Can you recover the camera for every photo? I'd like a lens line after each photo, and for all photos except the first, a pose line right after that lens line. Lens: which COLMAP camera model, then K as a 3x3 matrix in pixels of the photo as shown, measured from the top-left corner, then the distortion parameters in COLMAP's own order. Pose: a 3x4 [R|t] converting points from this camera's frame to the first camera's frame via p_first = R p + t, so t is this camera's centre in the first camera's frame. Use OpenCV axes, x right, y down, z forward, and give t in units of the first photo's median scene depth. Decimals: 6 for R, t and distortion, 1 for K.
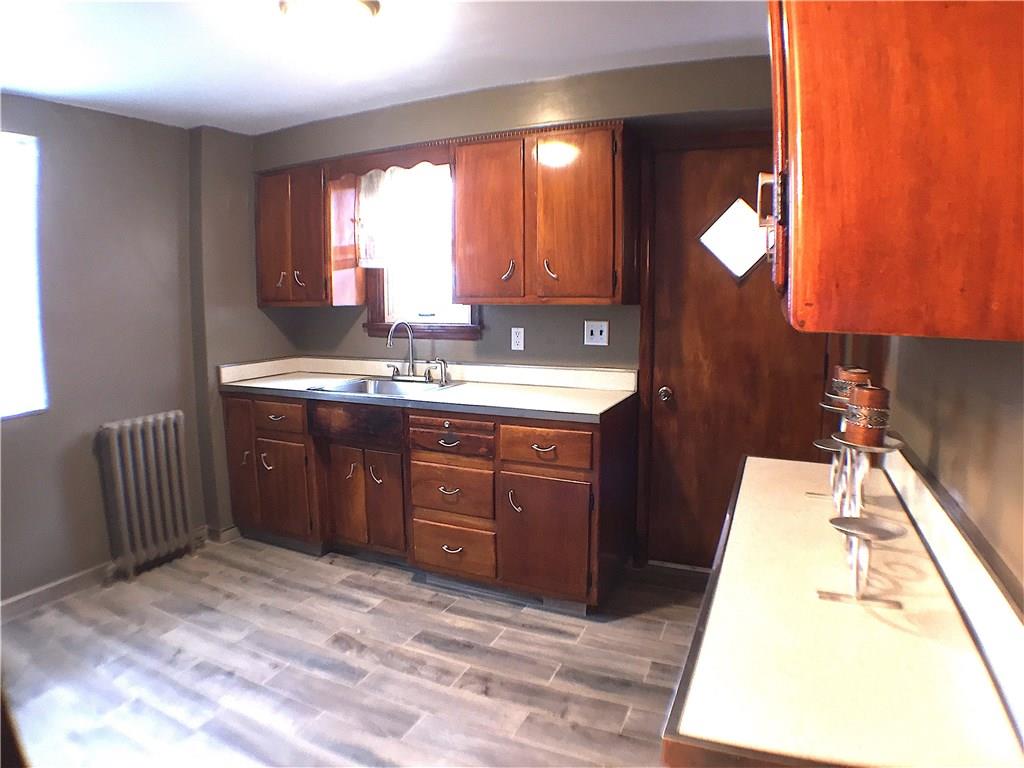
lens RADIAL K [[638.9, 0, 517.2], [0, 638.9, 386.2], [0, 0, 1]] dist [-0.171141, 0.020438]
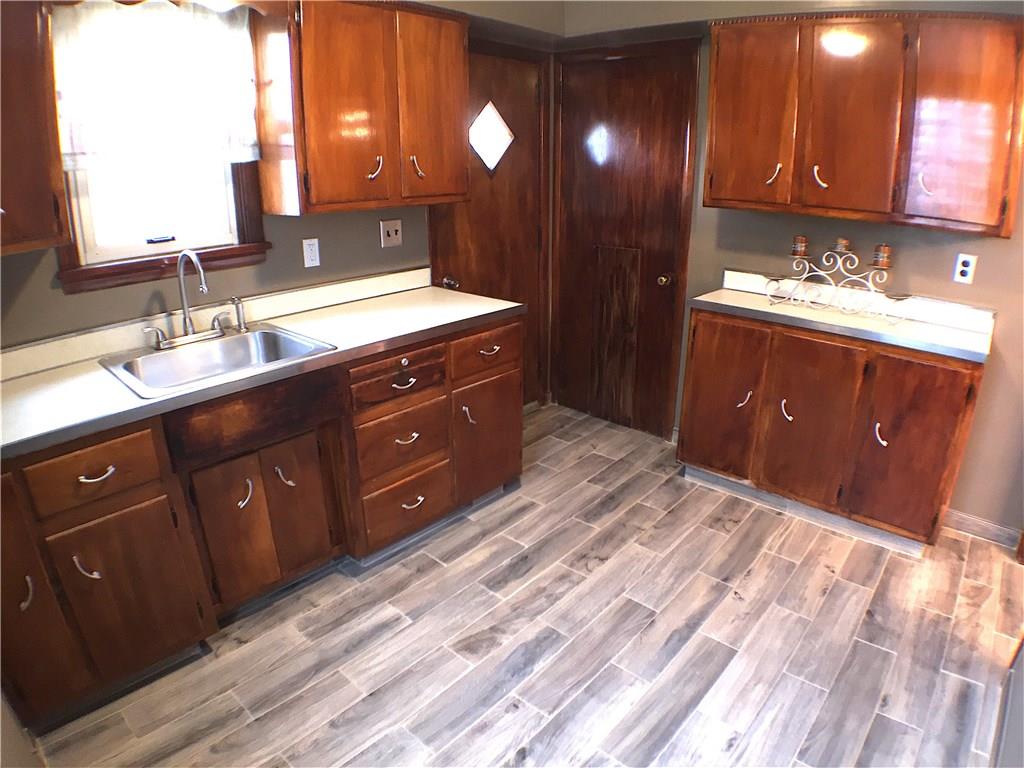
lens RADIAL K [[638.9, 0, 517.2], [0, 638.9, 386.2], [0, 0, 1]] dist [-0.171141, 0.020438]
pose [[0.266583, -0.319944, 0.909159, -0.807815], [0.130989, 0.946569, 0.294700, -0.129780], [-0.954869, 0.040528, 0.294248, 0.609950]]
